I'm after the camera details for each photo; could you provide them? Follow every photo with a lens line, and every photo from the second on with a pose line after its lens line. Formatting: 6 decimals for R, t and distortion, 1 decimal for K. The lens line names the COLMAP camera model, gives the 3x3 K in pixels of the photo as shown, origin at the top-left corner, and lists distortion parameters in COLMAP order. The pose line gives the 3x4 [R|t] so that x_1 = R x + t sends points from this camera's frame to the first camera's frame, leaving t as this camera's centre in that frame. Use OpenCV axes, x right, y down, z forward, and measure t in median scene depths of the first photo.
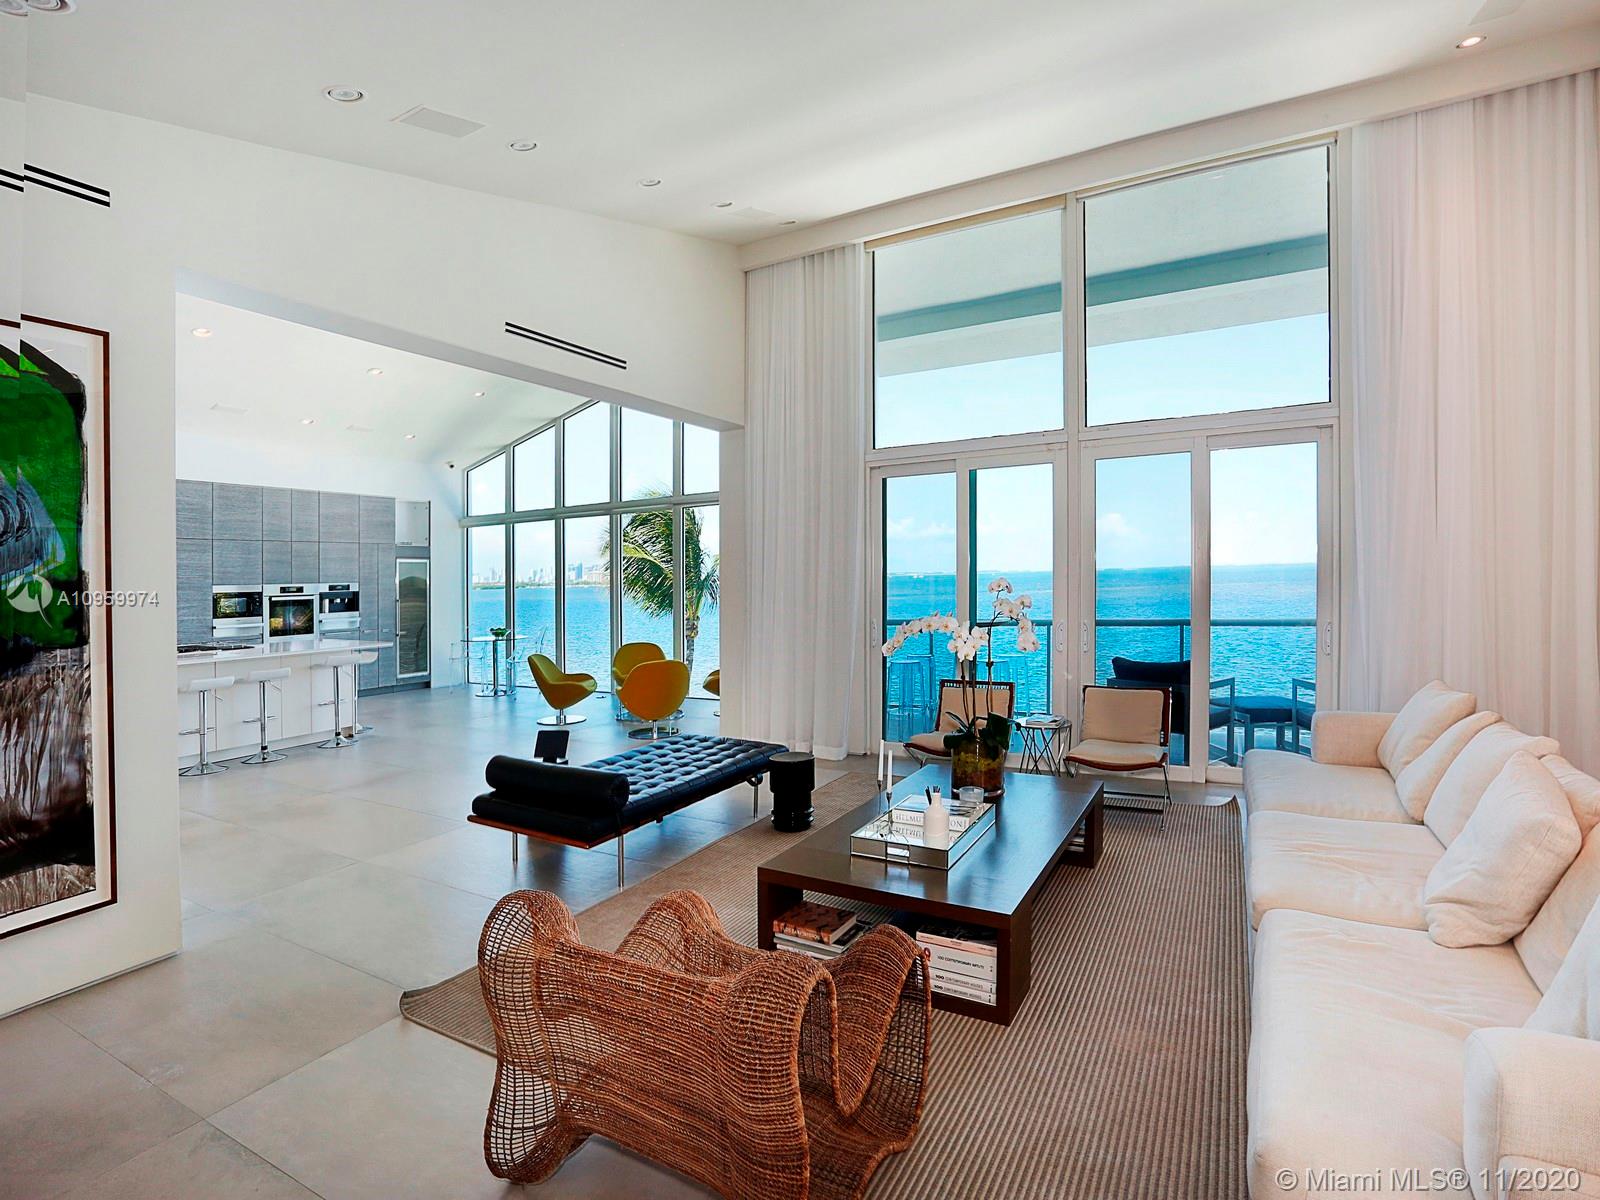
lens RADIAL K [[791.7, 0, 826.2], [0, 791.7, 592.7], [0, 0, 1]] dist [-0.071176, 0.026518]
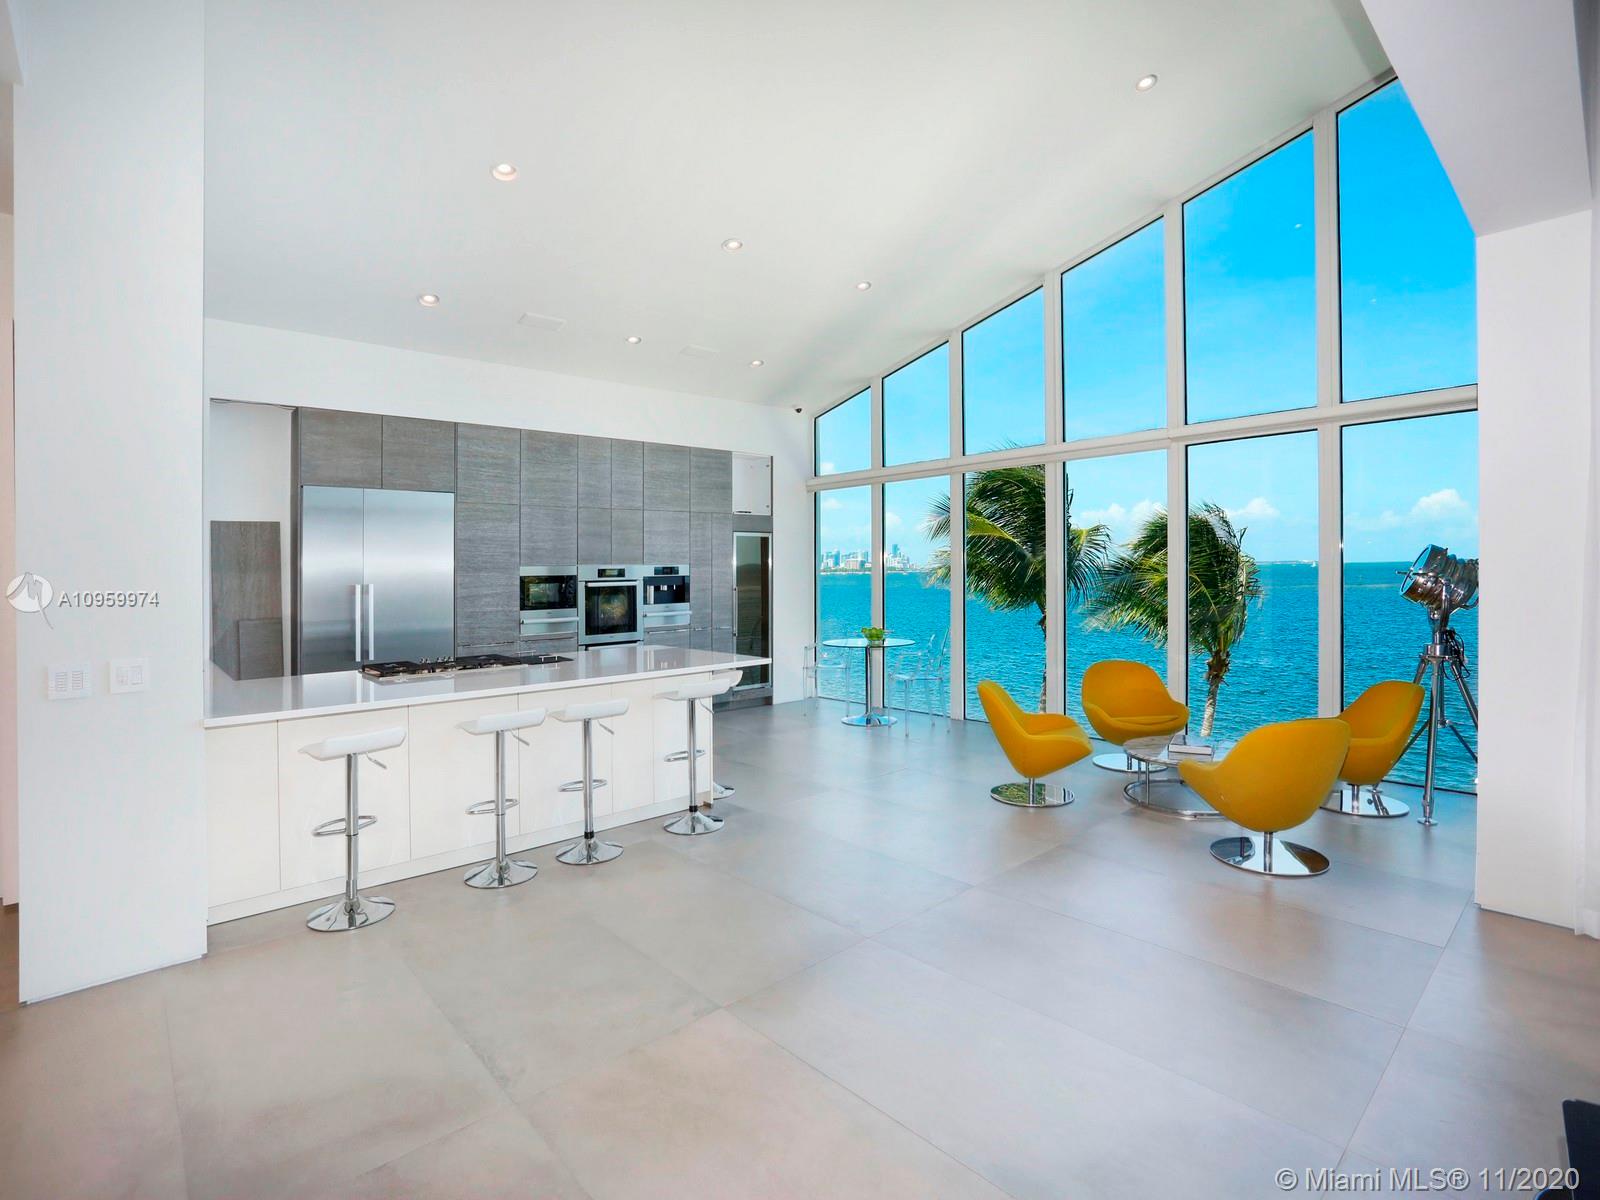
lens RADIAL K [[791.7, 0, 826.2], [0, 791.7, 592.7], [0, 0, 1]] dist [-0.071176, 0.026518]
pose [[0.952104, 0.014975, -0.305408, -0.345462], [-0.010549, 0.999814, 0.016136, 0.001546], [0.305593, -0.012142, 0.952085, 0.441028]]
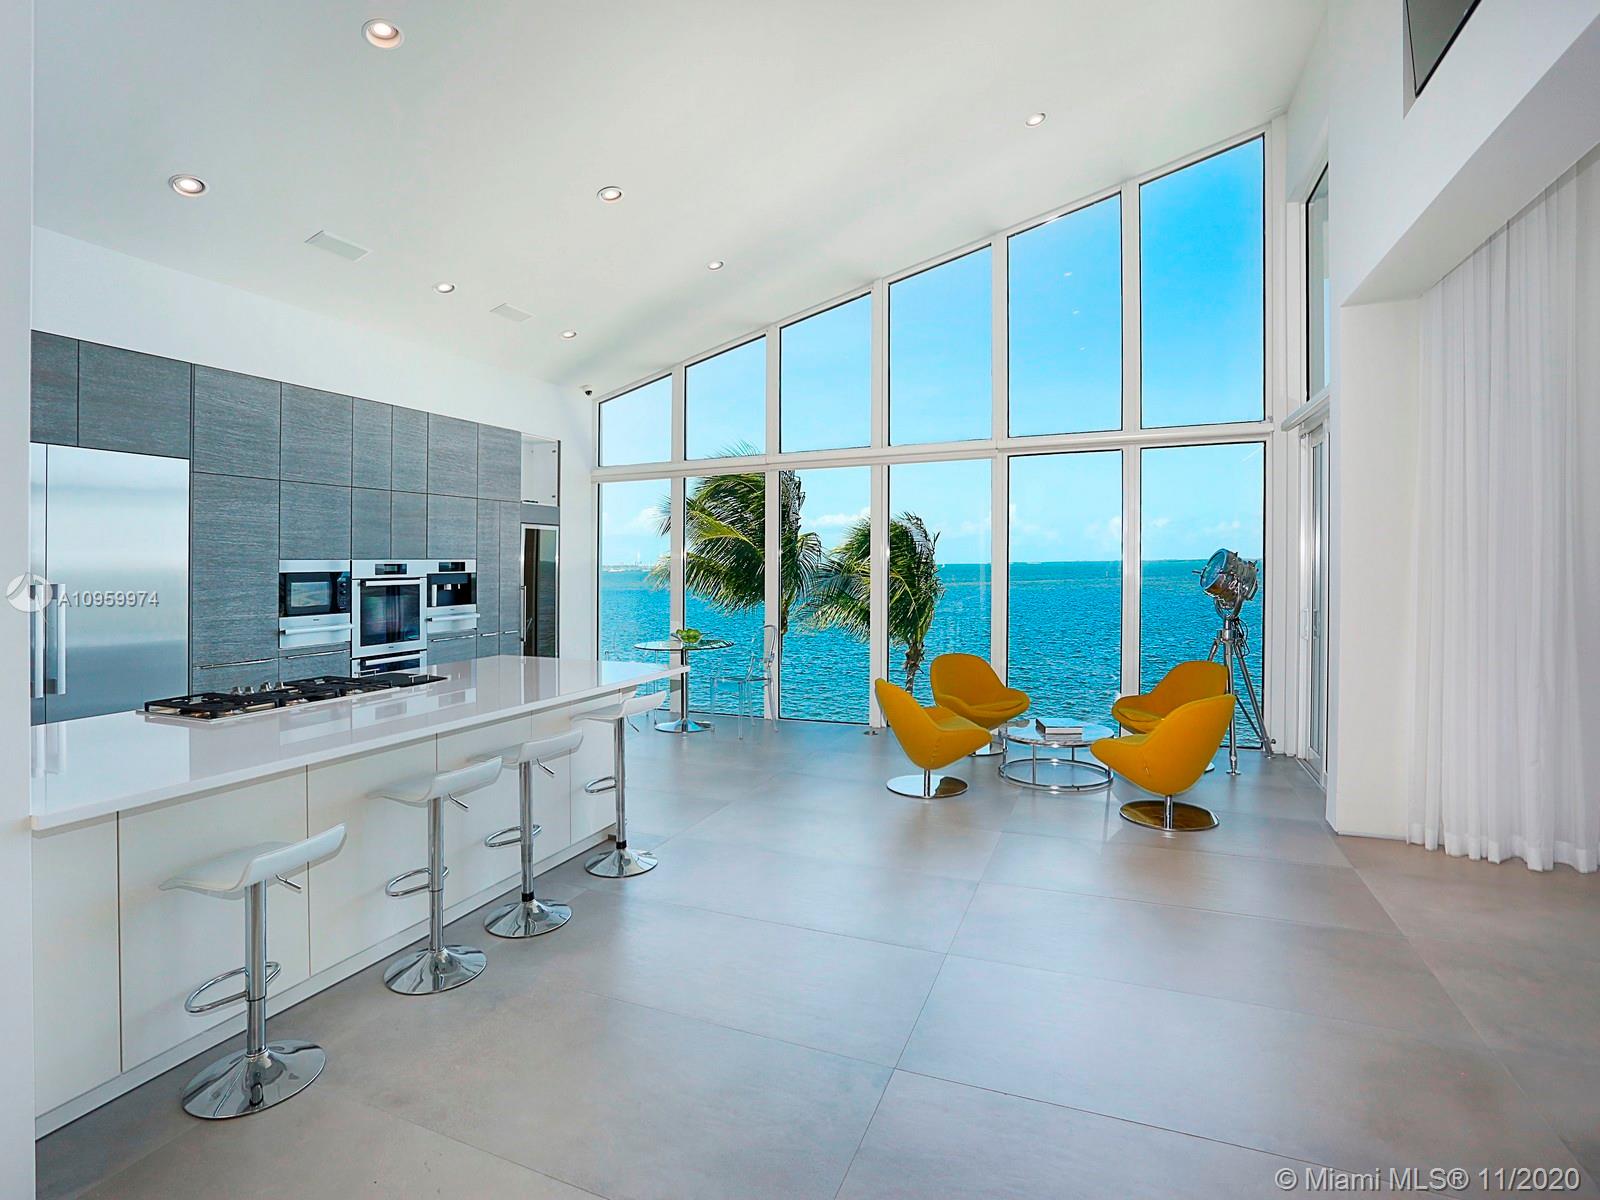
lens RADIAL K [[771.3, 0, 800.0], [0, 771.3, 600.0], [0, 0, 1]] dist [-0.077371, 0.023862]
pose [[0.993364, 0.007813, 0.114750, -0.582150], [-0.010322, 0.999720, 0.021294, 0.006360], [-0.114552, -0.022337, 0.993166, 0.480793]]
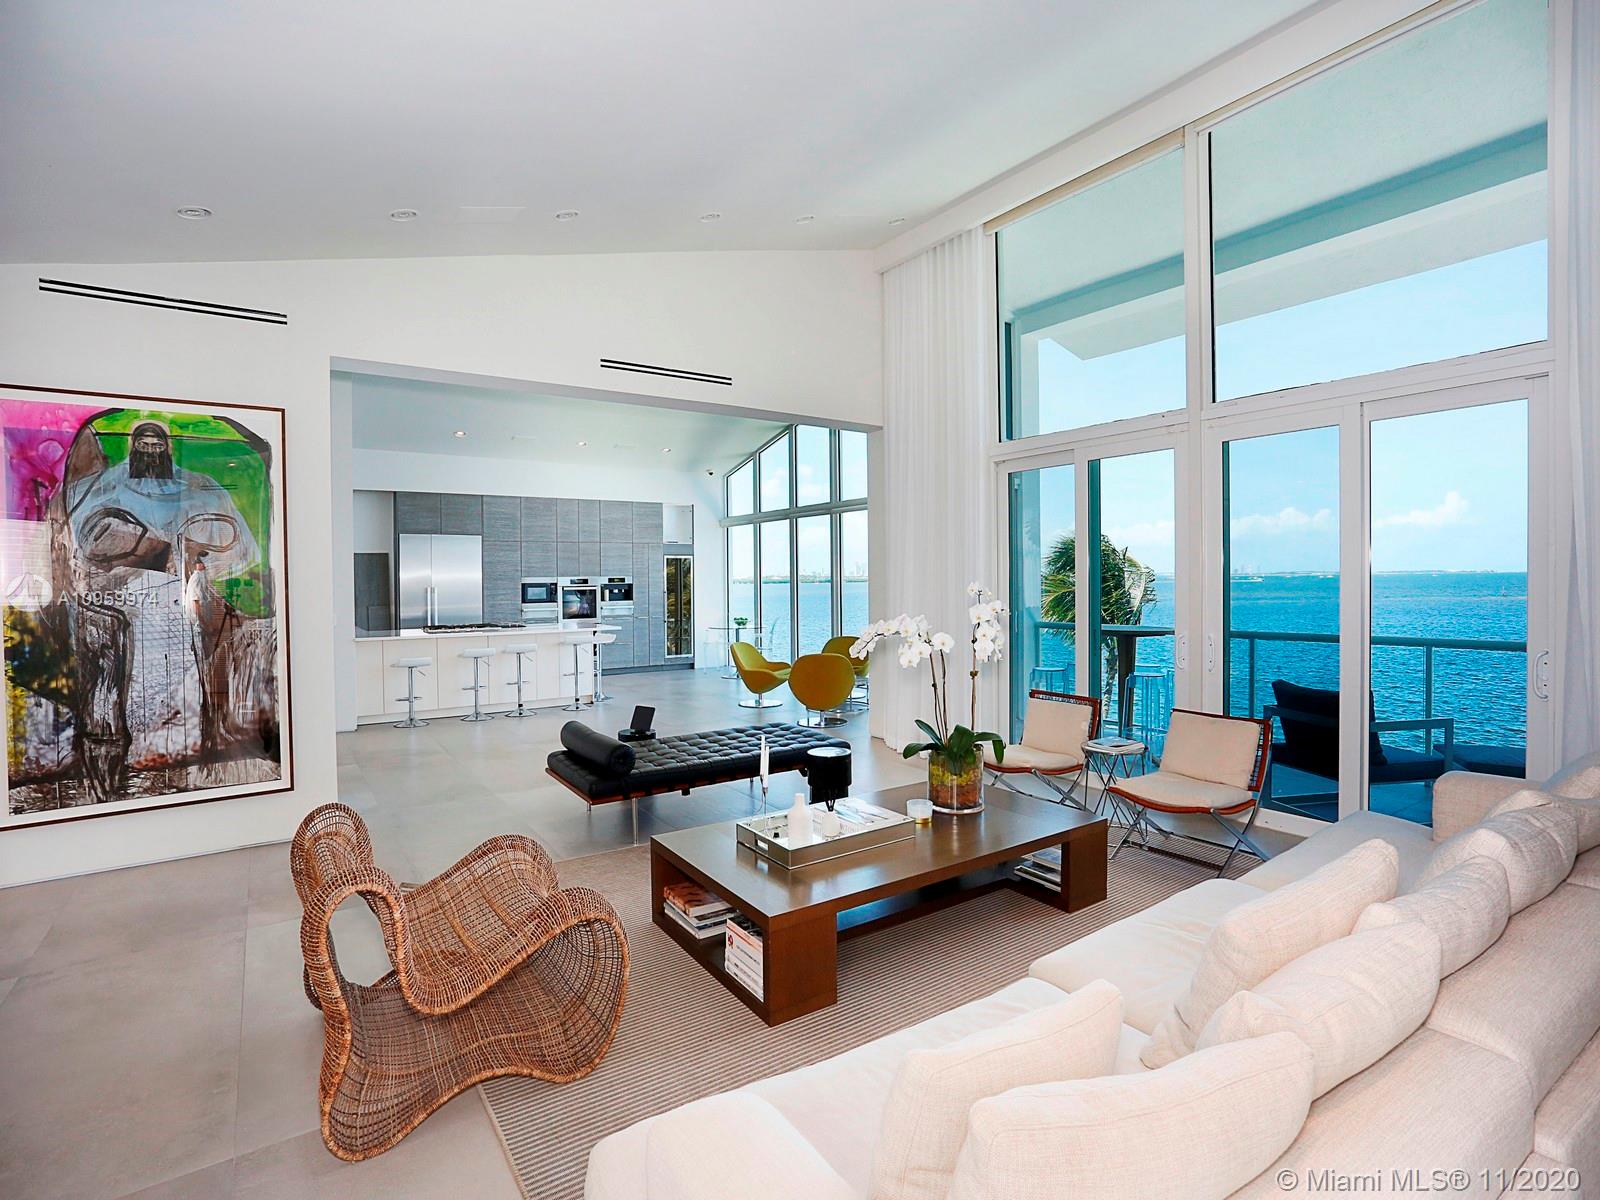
lens RADIAL K [[812.4, 0, 800.0], [0, 812.4, 600.0], [0, 0, 1]] dist [-0.040336, 0.000350]
pose [[0.889212, 0.025361, -0.456792, 0.268950], [-0.019214, 0.999652, 0.018099, -0.005447], [0.457092, -0.007317, 0.889389, 0.024048]]
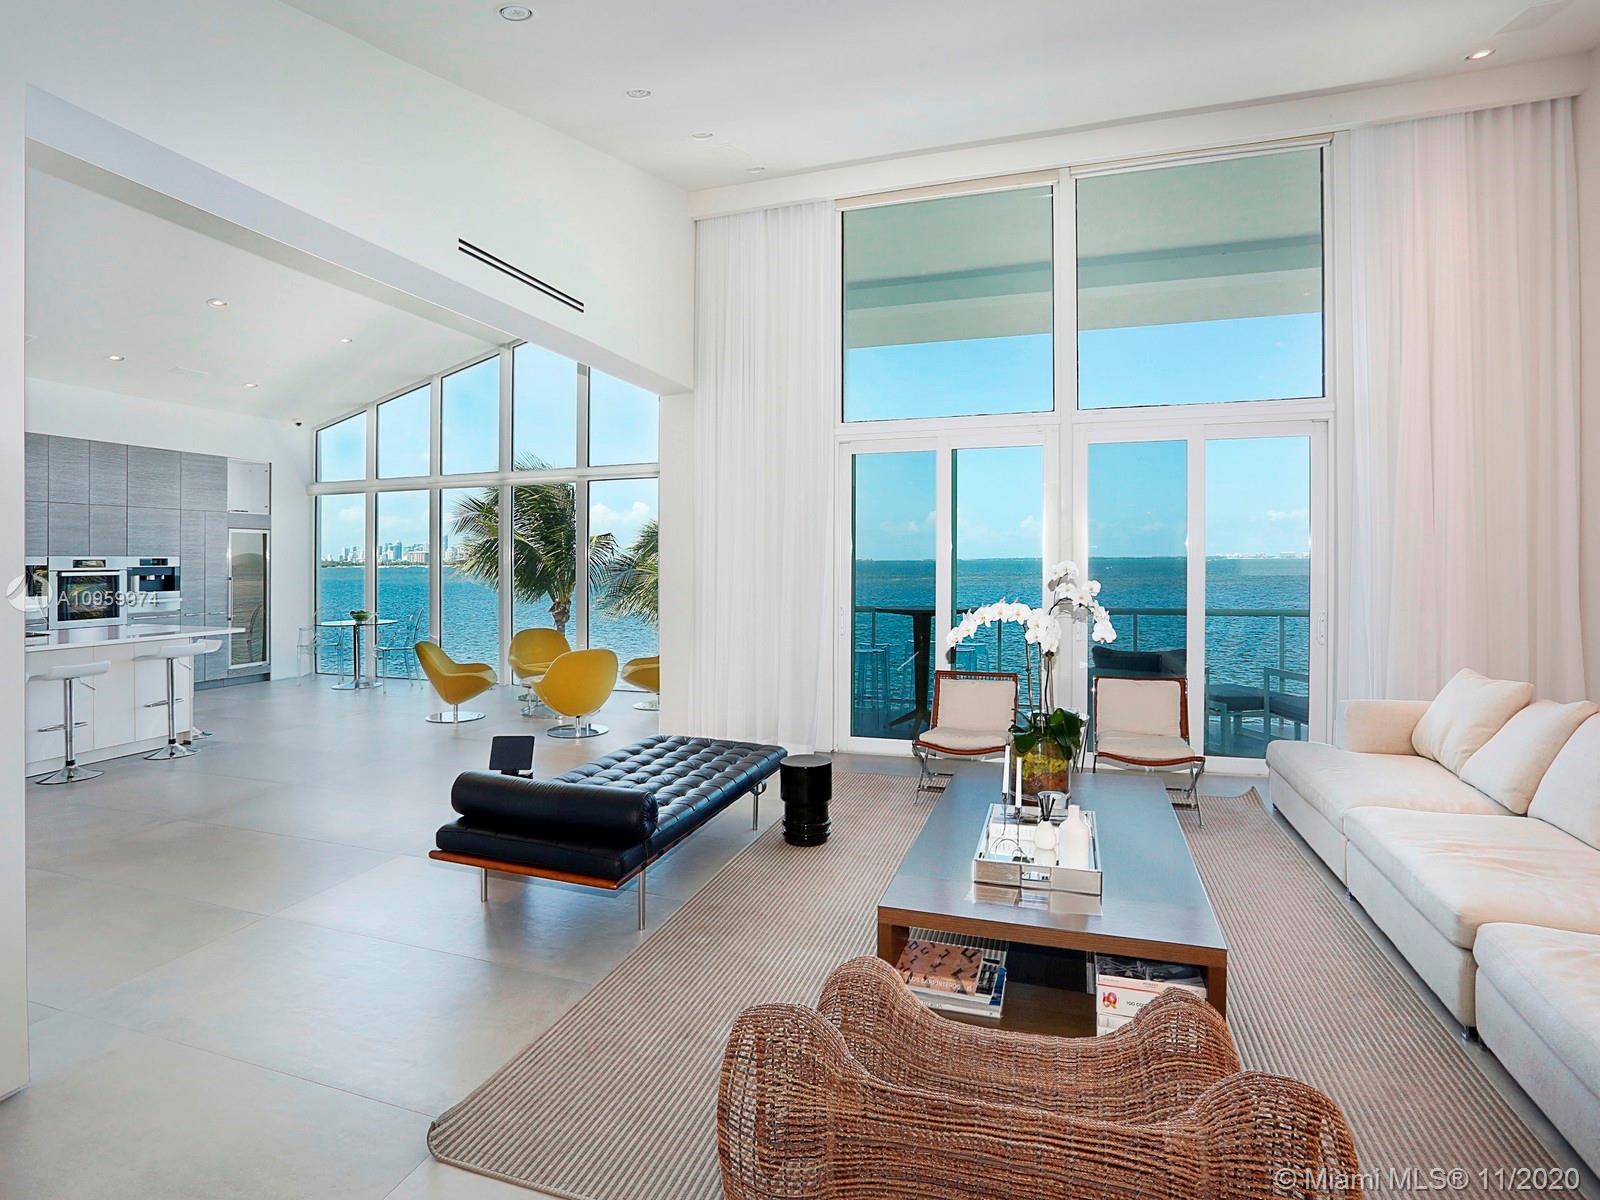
lens RADIAL K [[782.5, 0, 817.7], [0, 782.5, 581.7], [0, 0, 1]] dist [-0.066010, 0.025537]
pose [[0.980240, 0.013452, 0.197353, -0.125877], [-0.014274, 0.999894, 0.002741, 0.003240], [-0.197295, -0.005504, 0.980329, 0.088003]]
